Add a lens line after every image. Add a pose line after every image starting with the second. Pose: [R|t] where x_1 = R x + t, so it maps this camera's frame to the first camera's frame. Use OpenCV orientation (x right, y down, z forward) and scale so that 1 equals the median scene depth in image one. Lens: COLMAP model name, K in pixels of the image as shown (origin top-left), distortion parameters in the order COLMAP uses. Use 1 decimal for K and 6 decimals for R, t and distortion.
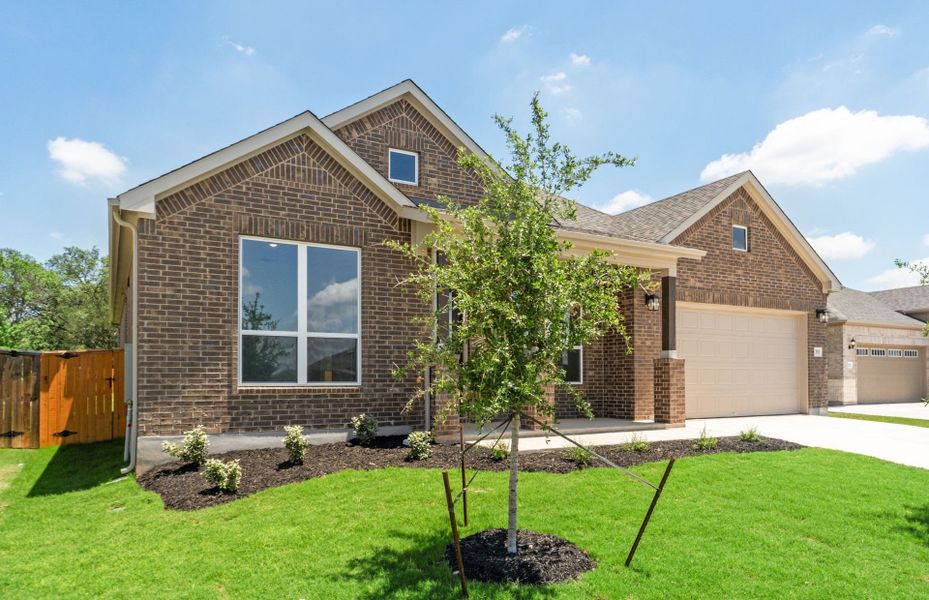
lens RADIAL K [[623.3, 0, 461.3], [0, 623.3, 293.8], [0, 0, 1]] dist [0.006574, 0.002299]
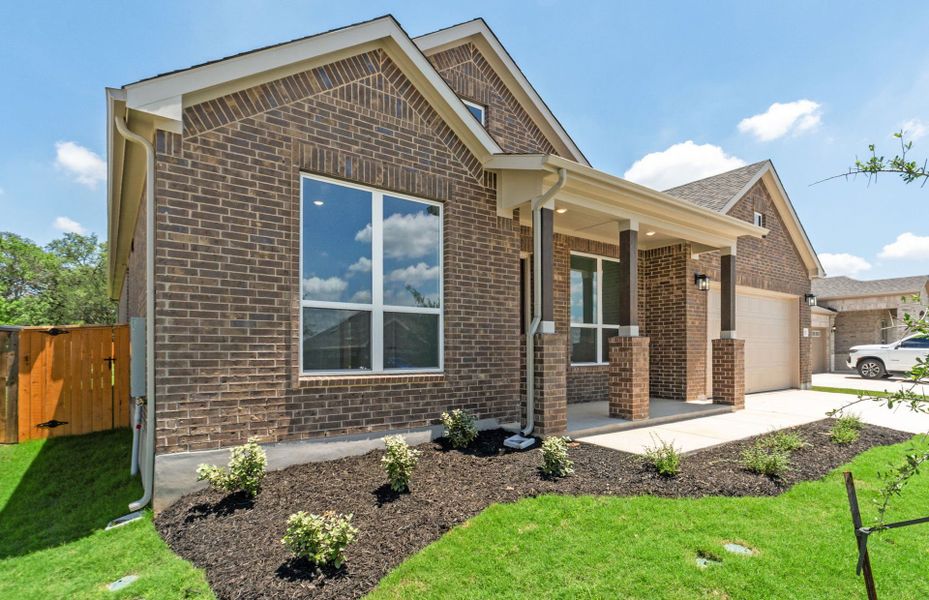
lens RADIAL K [[478.6, 0, 464.5], [0, 478.6, 300.0], [0, 0, 1]] dist [-0.001104, -0.000821]
pose [[0.991652, 0.014942, 0.128074, -0.224008], [-0.018984, 0.999358, 0.030398, 0.035265], [-0.127537, -0.032575, 0.991299, 0.395395]]
